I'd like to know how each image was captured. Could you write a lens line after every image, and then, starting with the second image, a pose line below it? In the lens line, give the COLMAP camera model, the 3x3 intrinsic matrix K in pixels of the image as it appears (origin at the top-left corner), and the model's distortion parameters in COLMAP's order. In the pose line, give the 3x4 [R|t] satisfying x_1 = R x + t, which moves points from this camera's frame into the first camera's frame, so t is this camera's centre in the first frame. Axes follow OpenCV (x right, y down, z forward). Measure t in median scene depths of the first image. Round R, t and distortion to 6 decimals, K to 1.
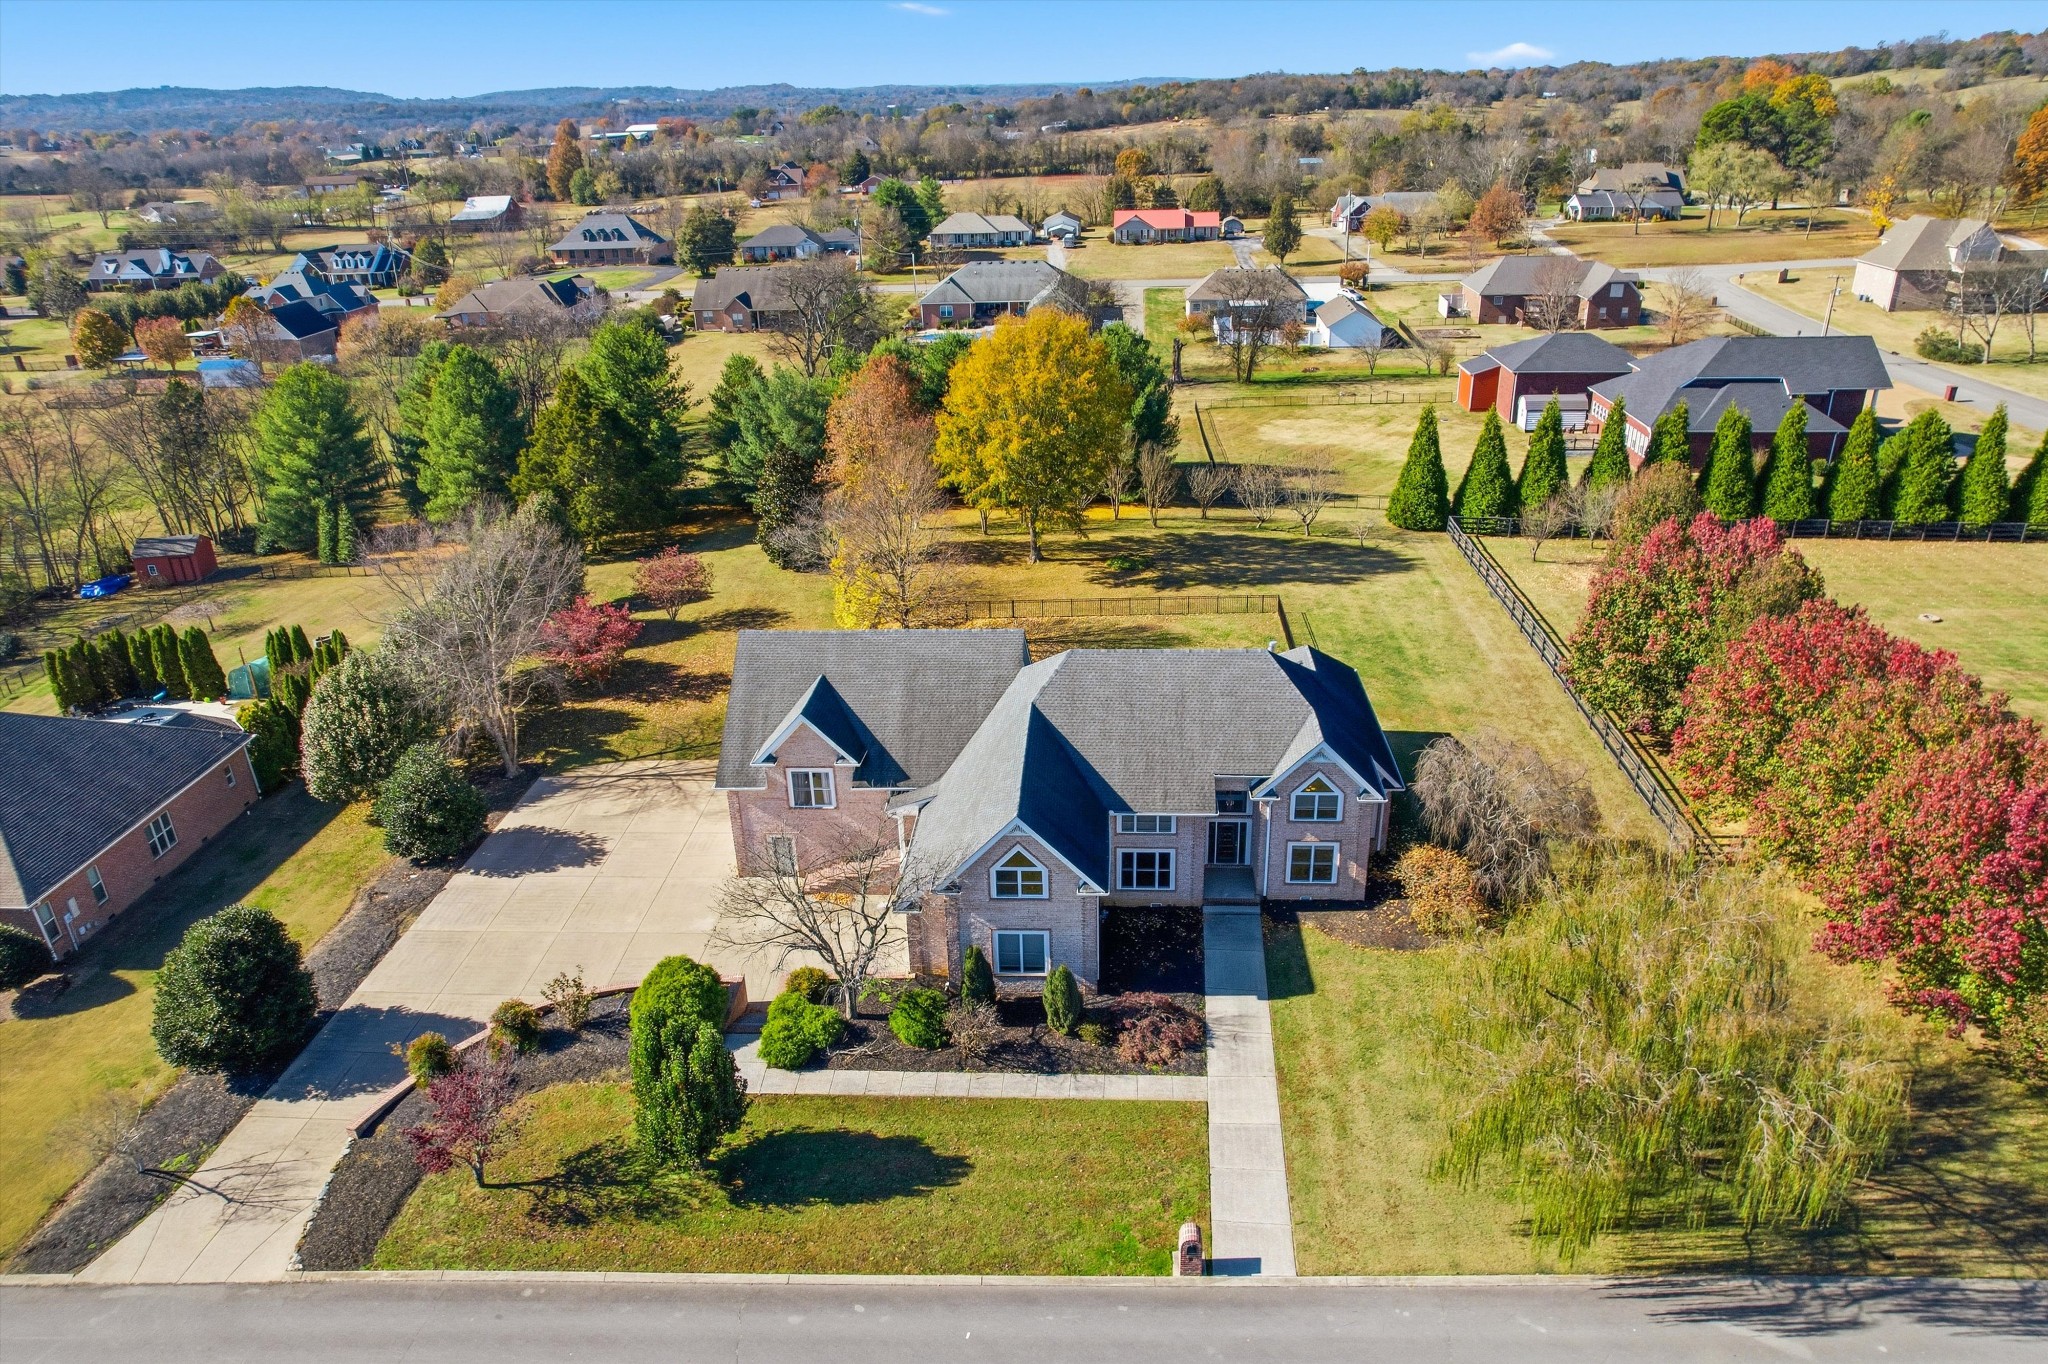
lens RADIAL K [[1388.5, 0, 1019.5], [0, 1388.5, 714.4], [0, 0, 1]] dist [-0.054640, 0.048073]
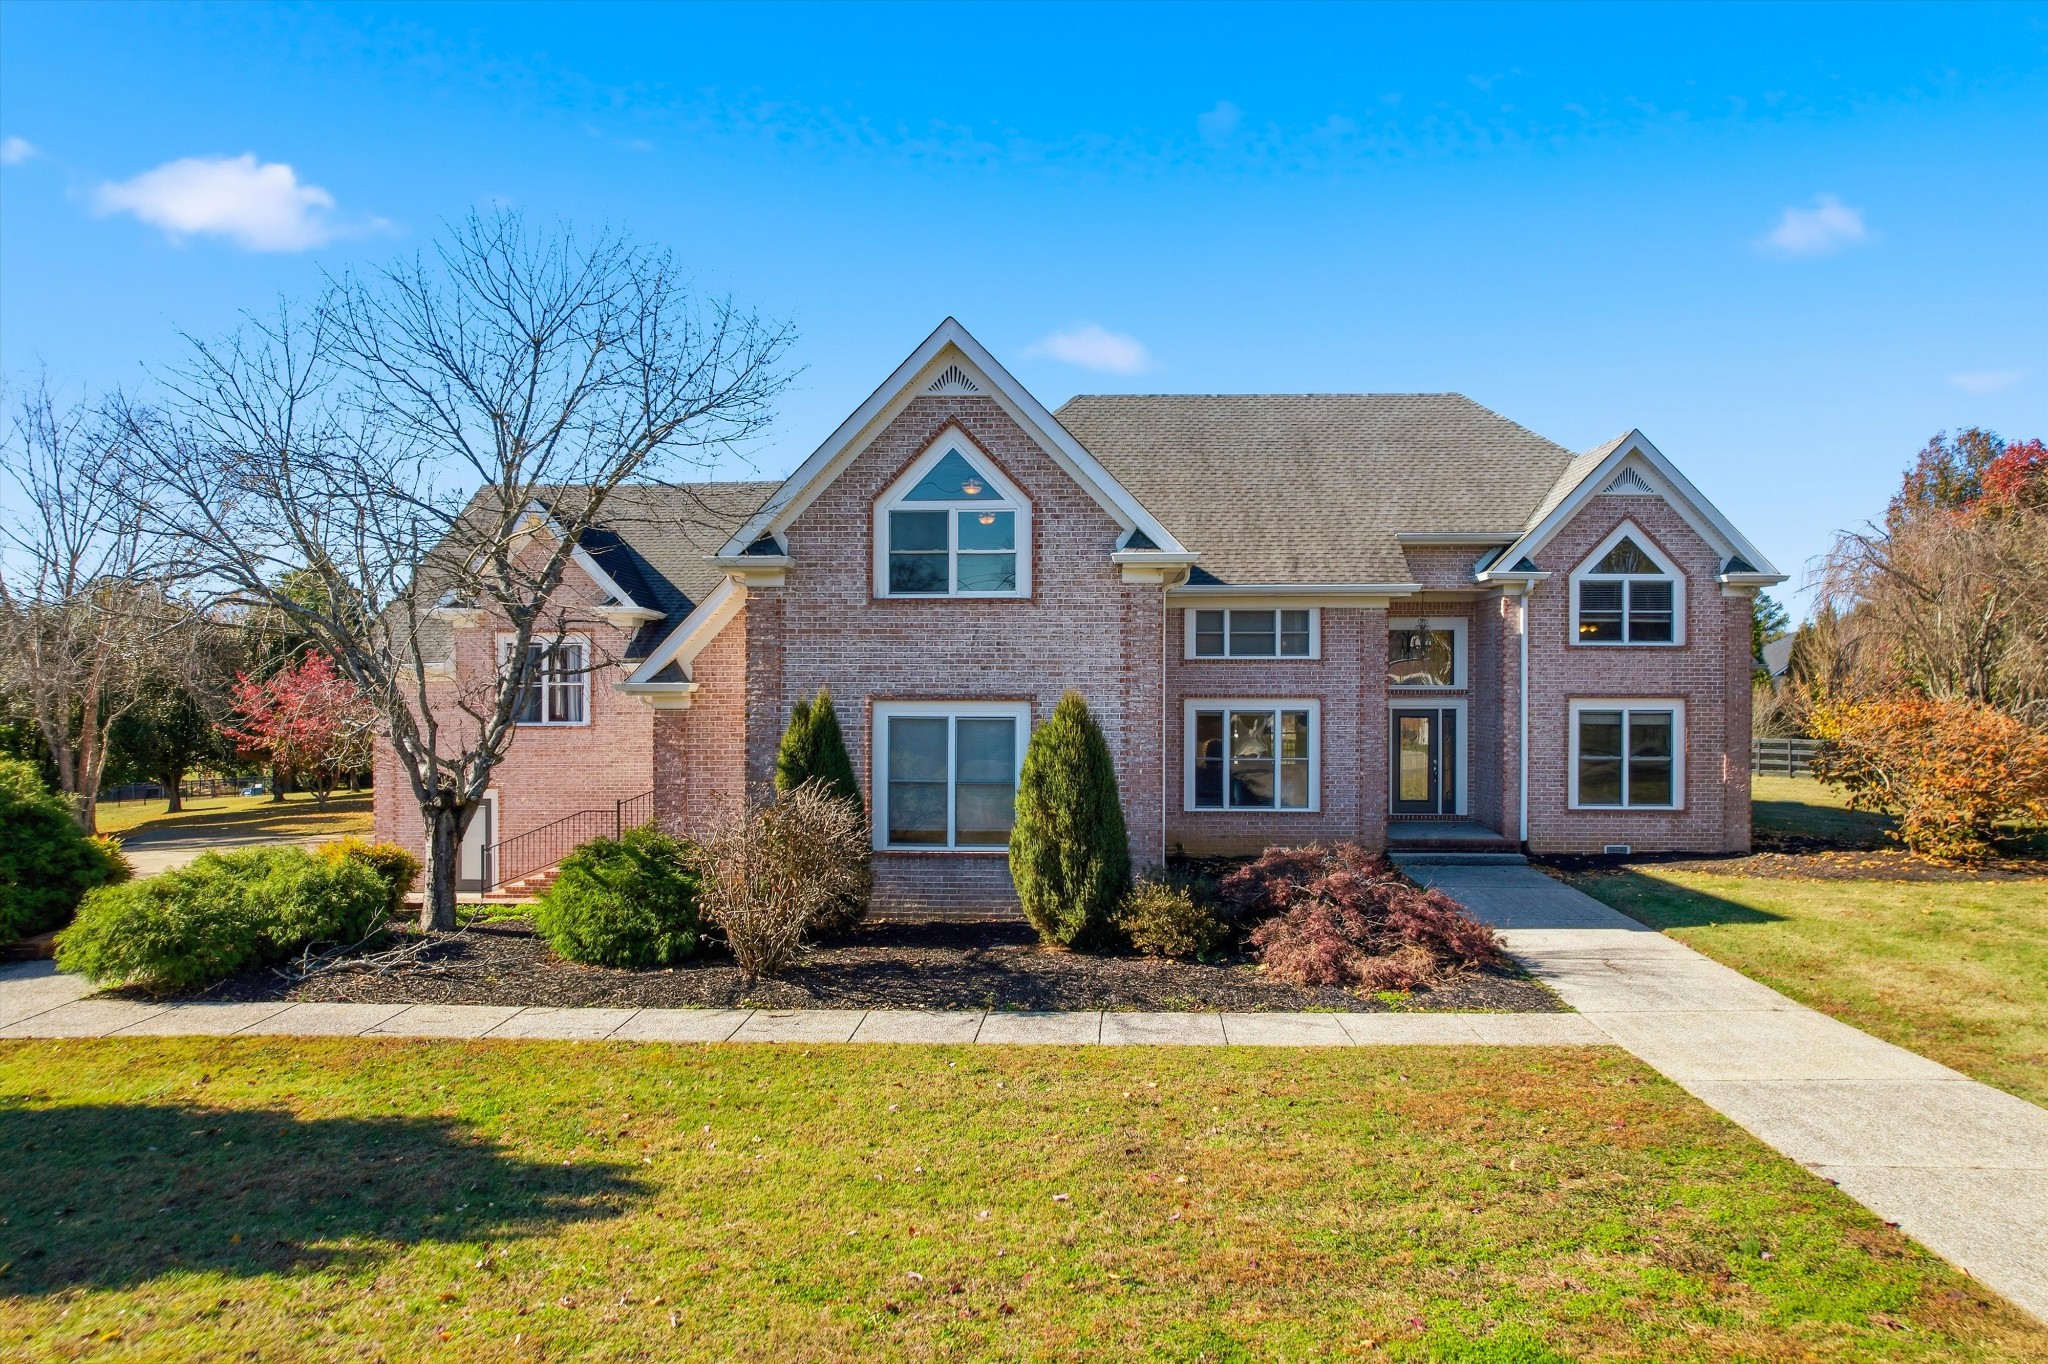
lens RADIAL K [[1352.5, 0, 1031.1], [0, 1352.5, 667.6], [0, 0, 1]] dist [-0.069591, 0.067202]
pose [[0.999067, 0.035701, 0.024288, 0.010060], [-0.021423, 0.898200, -0.439066, 0.237846], [-0.037491, 0.438136, 0.898127, 0.537277]]
